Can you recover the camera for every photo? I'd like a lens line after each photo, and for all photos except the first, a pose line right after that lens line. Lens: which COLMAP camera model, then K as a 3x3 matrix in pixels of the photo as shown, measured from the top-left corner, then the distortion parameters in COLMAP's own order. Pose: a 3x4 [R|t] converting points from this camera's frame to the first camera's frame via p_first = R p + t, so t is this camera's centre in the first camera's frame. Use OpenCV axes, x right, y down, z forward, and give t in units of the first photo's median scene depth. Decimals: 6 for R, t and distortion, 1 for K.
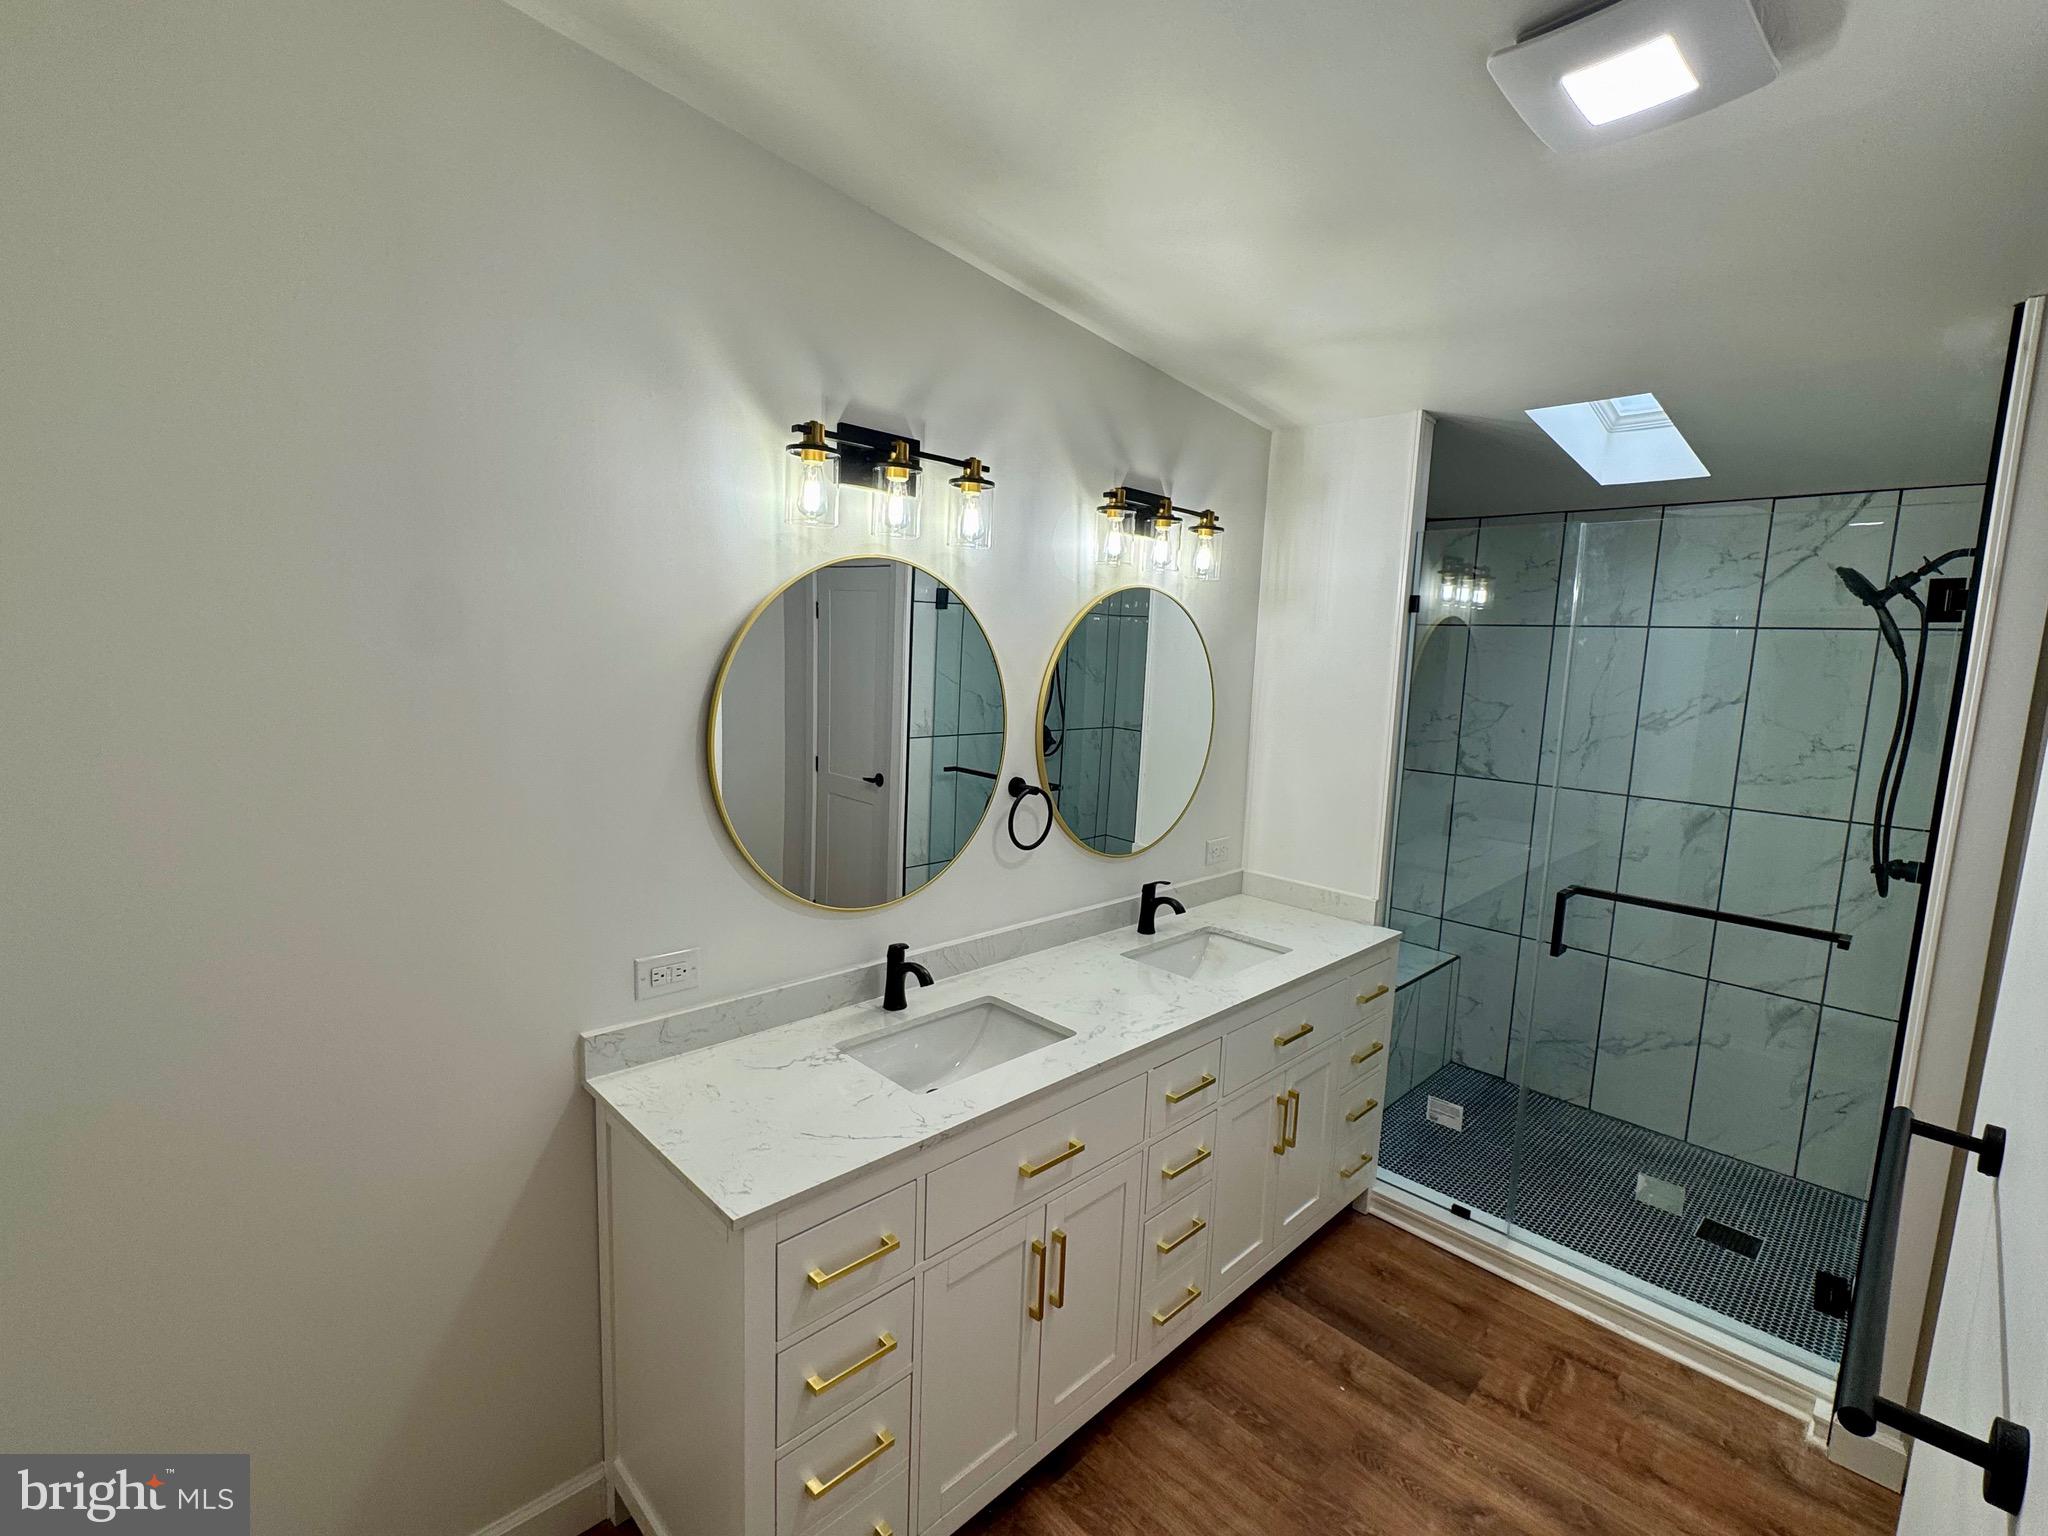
lens RADIAL K [[936.6, 0, 1026.4], [0, 936.6, 767.5], [0, 0, 1]] dist [0.004607, -0.000006]
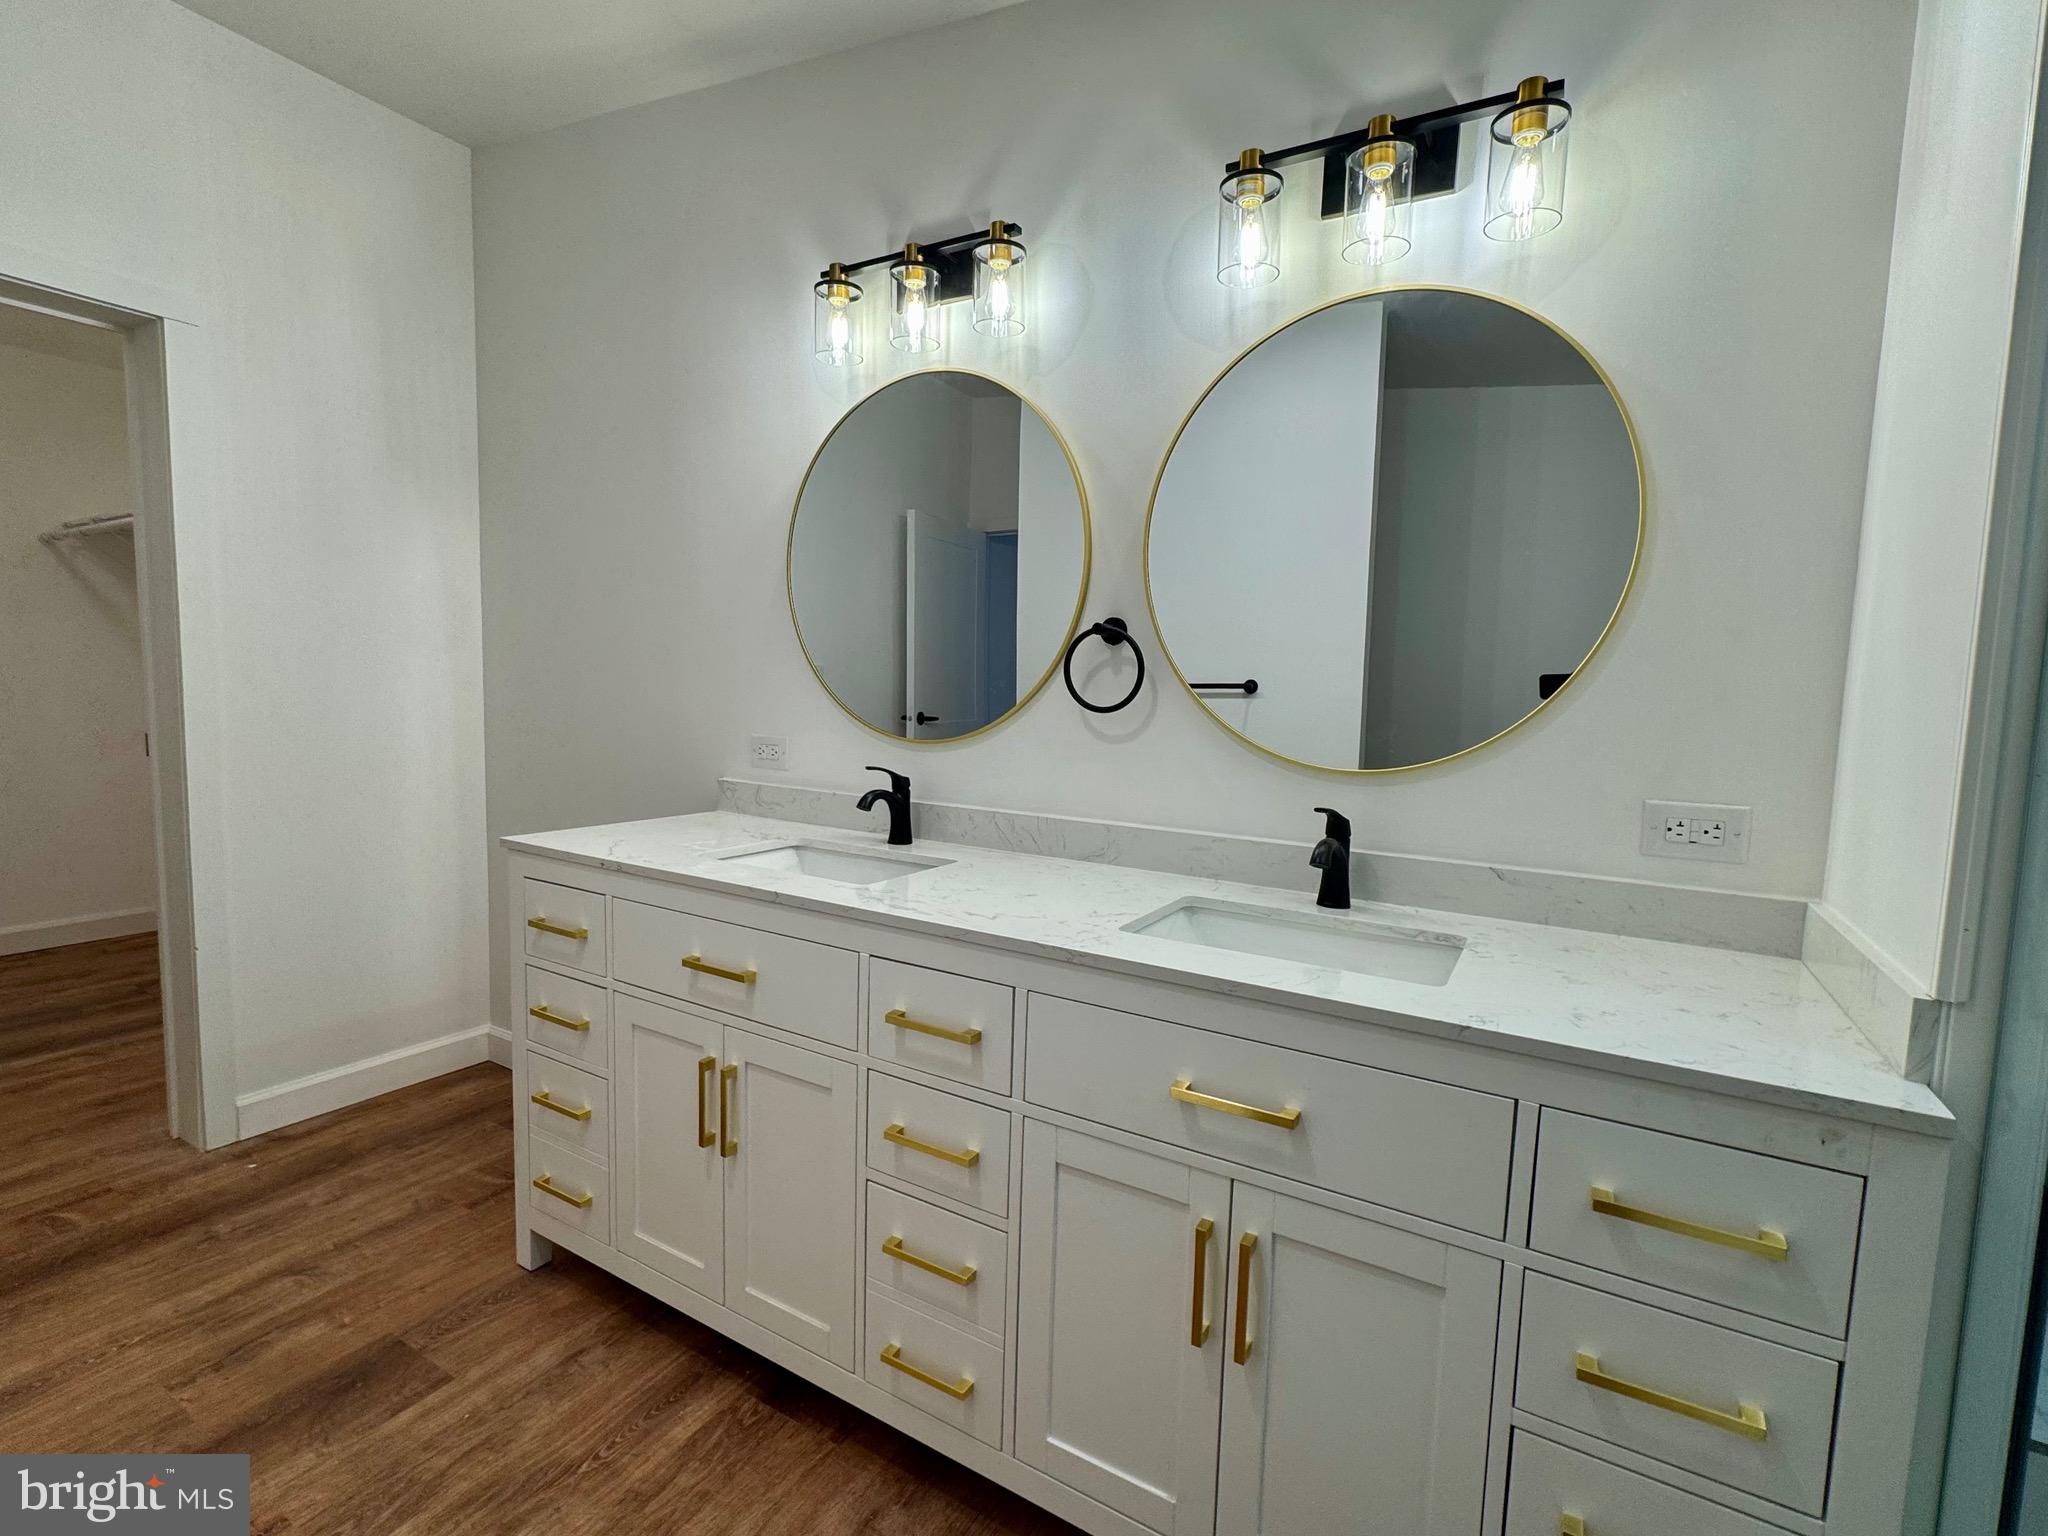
lens RADIAL K [[936.6, 0, 1023.0], [0, 936.6, 765.5], [0, 0, 1]] dist [0.004607, -0.000006]
pose [[0.253530, 0.054999, -0.965763, 0.842067], [-0.146298, 0.989078, 0.017921, 0.149528], [0.956200, 0.136746, 0.258807, 0.906938]]
